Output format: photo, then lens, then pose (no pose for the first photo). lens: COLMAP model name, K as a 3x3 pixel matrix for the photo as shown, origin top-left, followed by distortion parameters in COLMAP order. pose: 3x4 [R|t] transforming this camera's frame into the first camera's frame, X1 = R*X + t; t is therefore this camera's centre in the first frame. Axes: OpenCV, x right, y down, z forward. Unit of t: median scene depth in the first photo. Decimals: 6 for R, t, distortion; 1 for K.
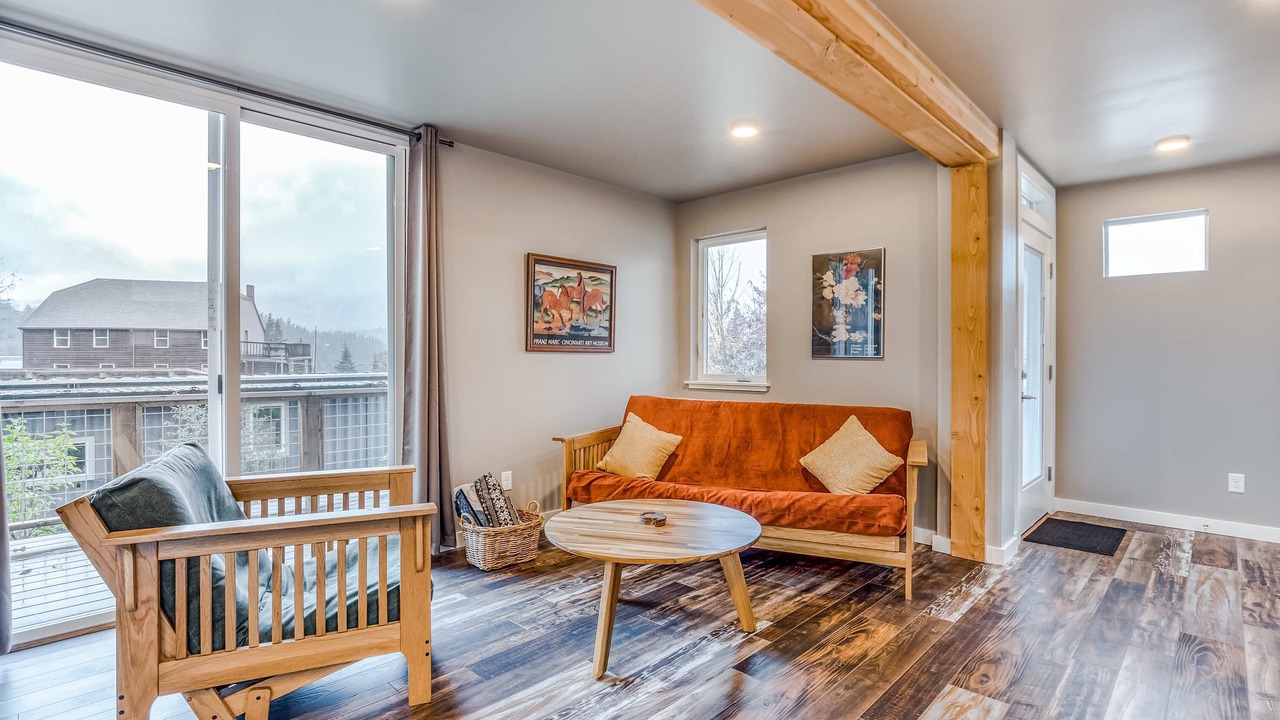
lens RADIAL K [[610.0, 0, 638.6], [0, 610.0, 367.4], [0, 0, 1]] dist [-0.016462, 0.004114]
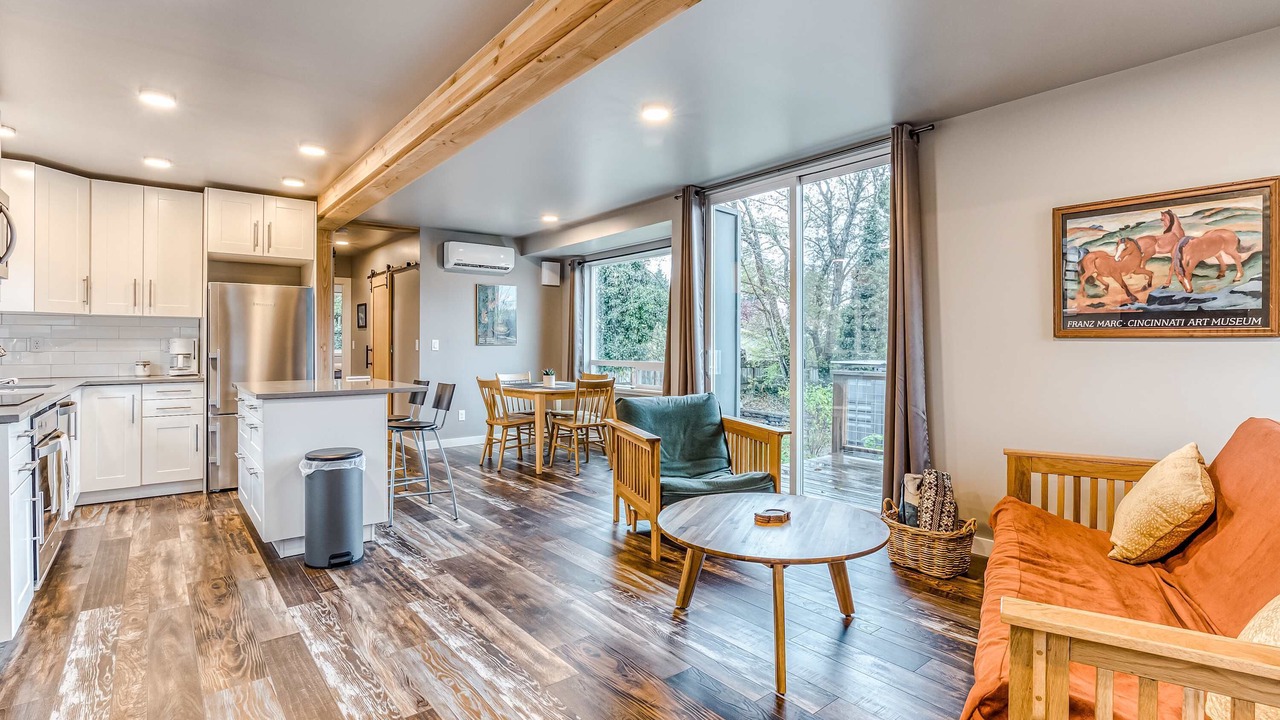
lens RADIAL K [[610.0, 0, 636.6], [0, 610.0, 341.9], [0, 0, 1]] dist [-0.016462, 0.004114]
pose [[-0.138044, -0.005812, -0.990409, 0.618506], [-0.016155, 0.999863, -0.003616, -0.010084], [0.990294, 0.015501, -0.138119, 0.570645]]
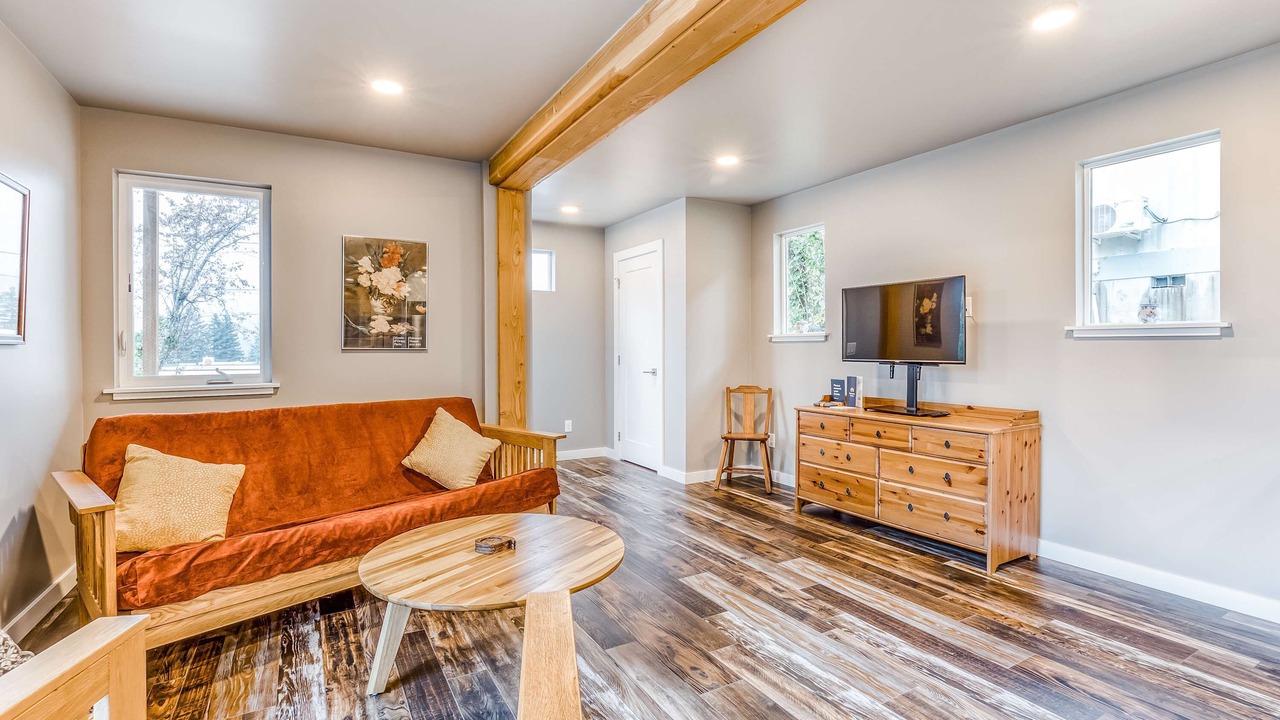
lens RADIAL K [[587.3, 0, 649.5], [0, 587.3, 359.1], [0, 0, 1]] dist [-0.012058, 0.006482]
pose [[0.273344, -0.024494, 0.961604, -0.430881], [0.018987, 0.999618, 0.020065, -0.012787], [-0.961729, 0.012774, 0.273705, 0.354271]]
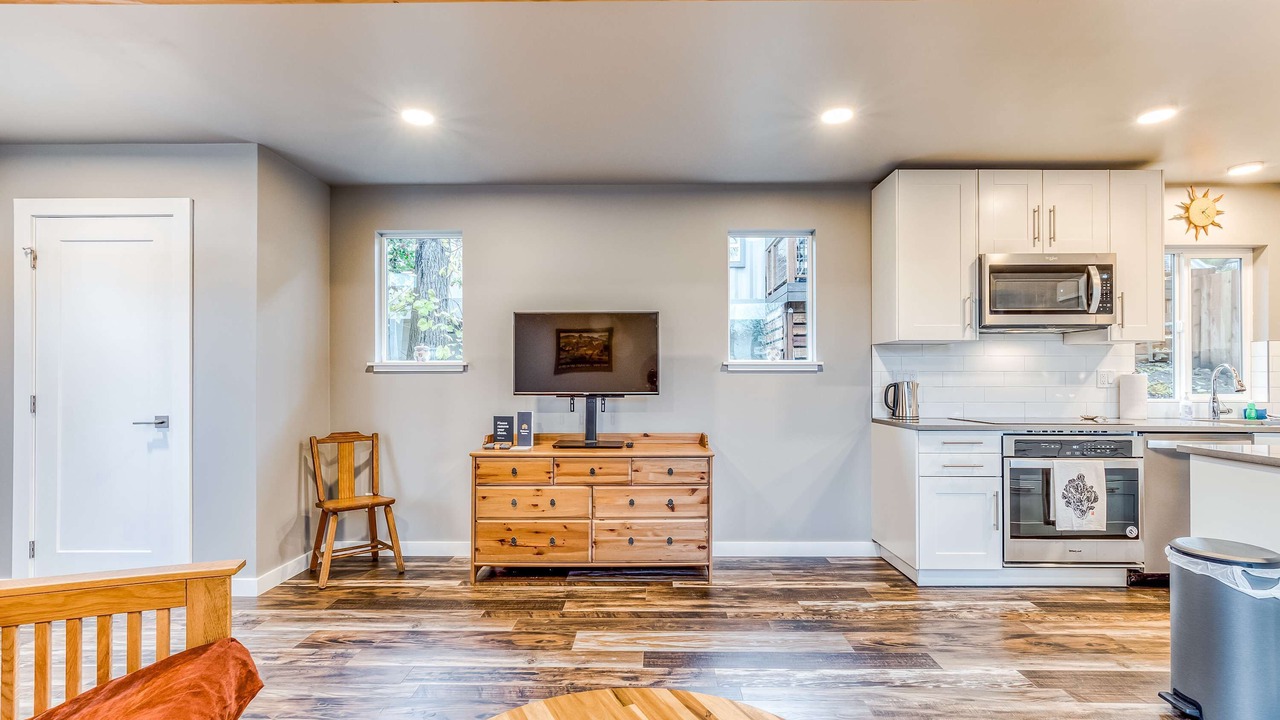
lens RADIAL K [[587.3, 0, 647.2], [0, 587.3, 372.9], [0, 0, 1]] dist [-0.012058, 0.006482]
pose [[-0.679036, 0.001787, 0.734103, -0.153915], [0.010846, 0.999912, 0.007598, -0.020093], [-0.734025, 0.013121, -0.678996, 0.764873]]
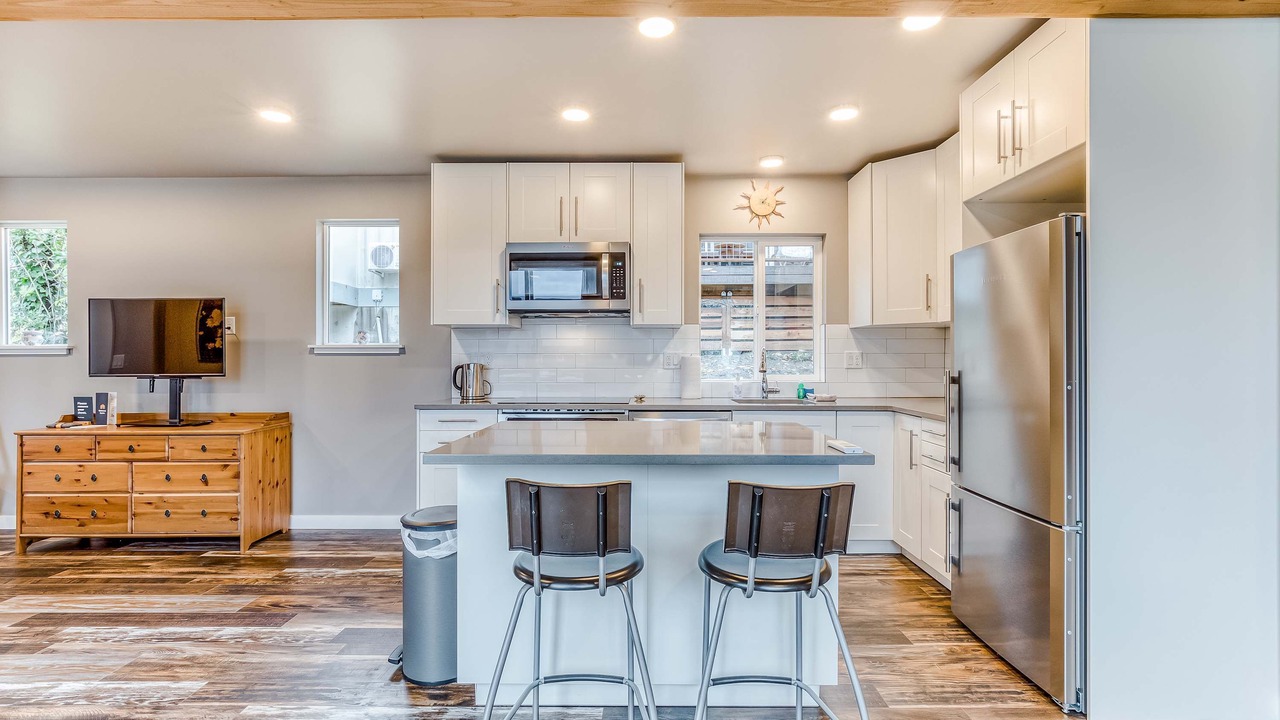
lens RADIAL K [[587.3, 0, 644.2], [0, 587.3, 357.8], [0, 0, 1]] dist [-0.012058, 0.006482]
pose [[-0.684473, -0.000900, 0.729038, -0.655436], [0.012630, 0.999835, 0.013093, -0.013491], [-0.728929, 0.018170, -0.684348, 0.302651]]
